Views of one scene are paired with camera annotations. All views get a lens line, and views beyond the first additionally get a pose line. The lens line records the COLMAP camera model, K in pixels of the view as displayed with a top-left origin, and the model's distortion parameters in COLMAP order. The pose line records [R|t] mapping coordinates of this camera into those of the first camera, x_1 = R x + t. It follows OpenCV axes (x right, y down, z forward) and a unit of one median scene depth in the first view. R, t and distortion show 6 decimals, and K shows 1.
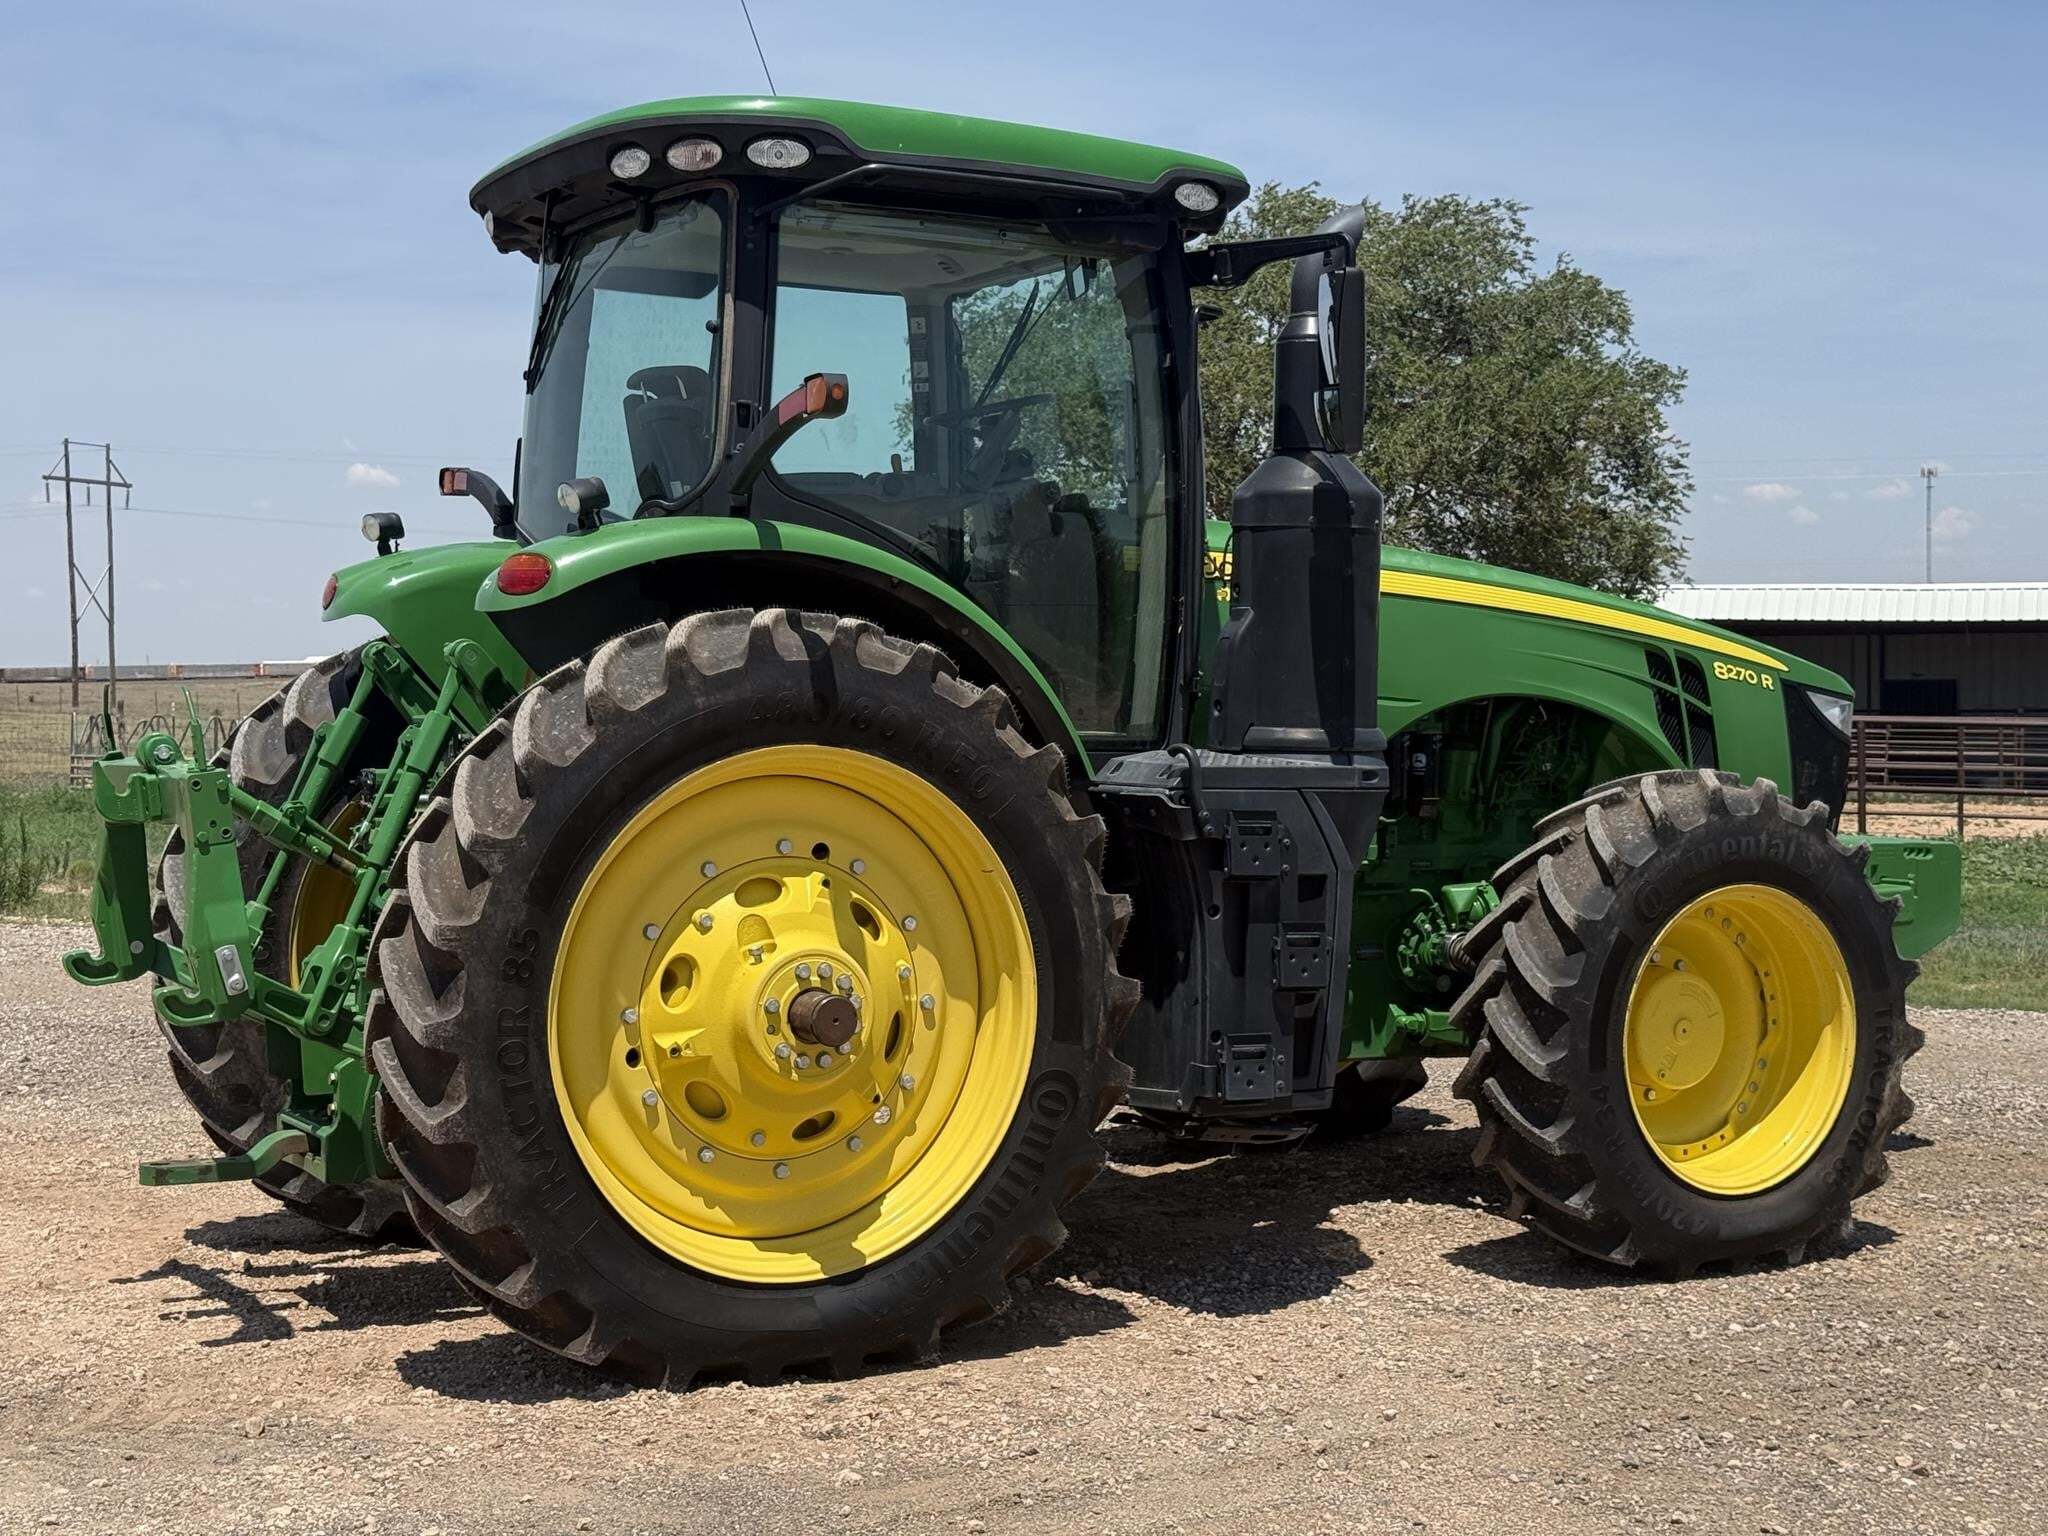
lens RADIAL K [[2861.1, 0, 1024.0], [0, 2861.1, 768.0], [0, 0, 1]] dist [0.174585, -0.296596]
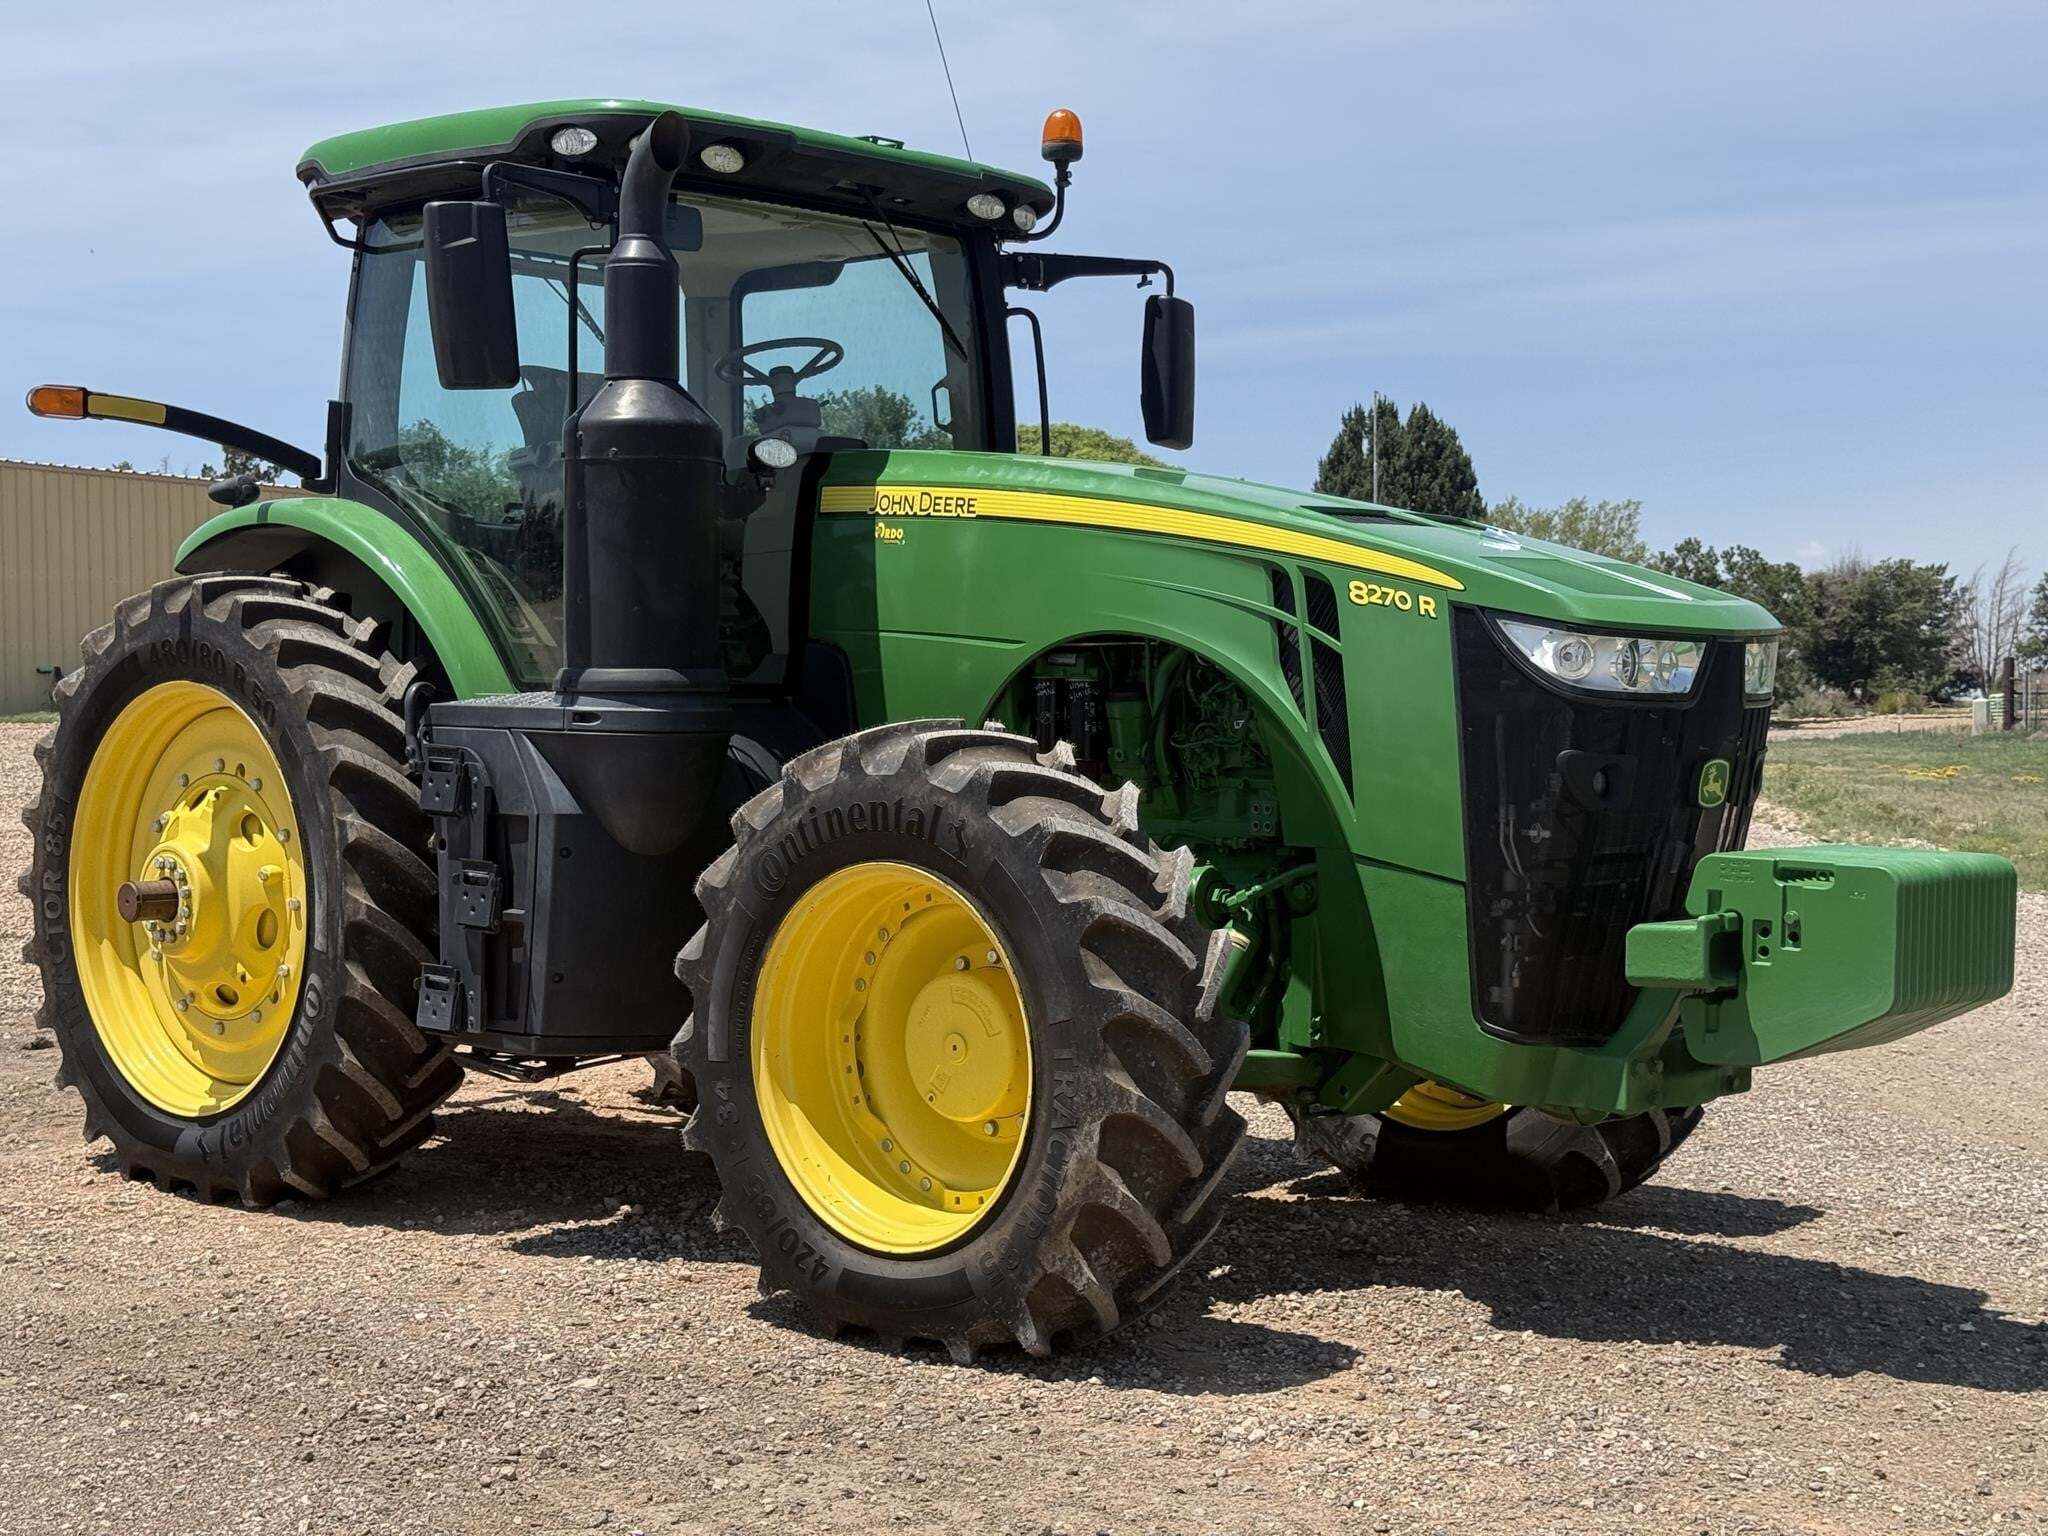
lens RADIAL K [[2861.1, 0, 1024.0], [0, 2861.1, 768.0], [0, 0, 1]] dist [0.174585, -0.296596]
pose [[0.309033, 0.019487, -0.950852, 1.162724], [-0.027073, 0.999565, 0.011686, 0.004859], [0.950666, 0.022131, 0.309426, 0.912917]]
